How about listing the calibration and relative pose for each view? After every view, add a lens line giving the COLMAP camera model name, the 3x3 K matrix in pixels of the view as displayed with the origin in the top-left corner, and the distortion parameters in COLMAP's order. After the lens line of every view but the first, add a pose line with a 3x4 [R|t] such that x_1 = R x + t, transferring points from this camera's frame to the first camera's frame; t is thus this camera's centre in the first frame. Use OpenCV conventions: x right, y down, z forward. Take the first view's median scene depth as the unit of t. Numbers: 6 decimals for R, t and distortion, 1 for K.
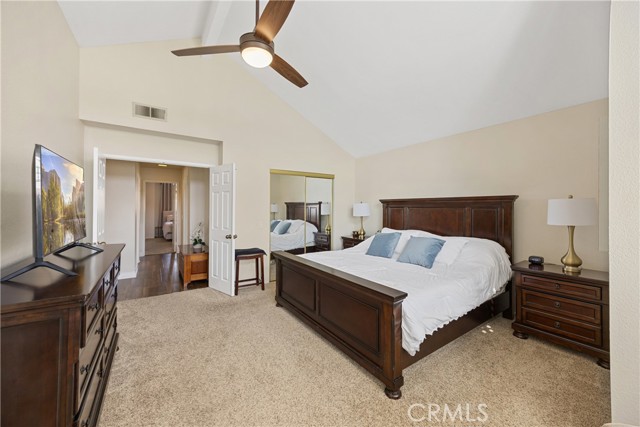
lens RADIAL K [[242.3, 0, 320.0], [0, 242.3, 209.9], [0, 0, 1]] dist [-0.000061, -0.000012]
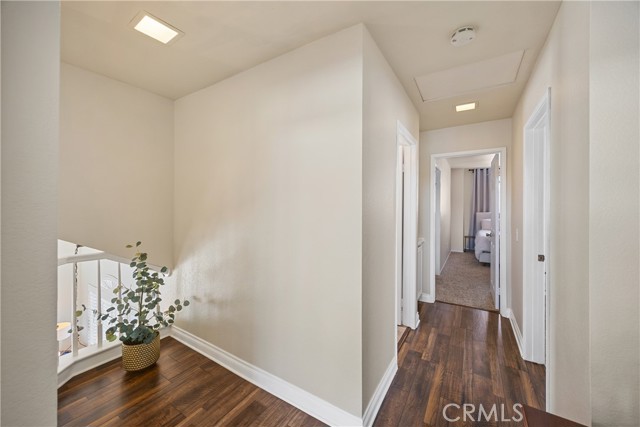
lens RADIAL K [[242.3, 0, 320.0], [0, 242.3, 209.9], [0, 0, 1]] dist [-0.000061, -0.000012]
pose [[0.399227, -0.002314, -0.916849, -0.237729], [-0.004633, 0.999979, -0.004541, 0.003112], [0.916841, 0.006061, 0.399208, 0.386960]]
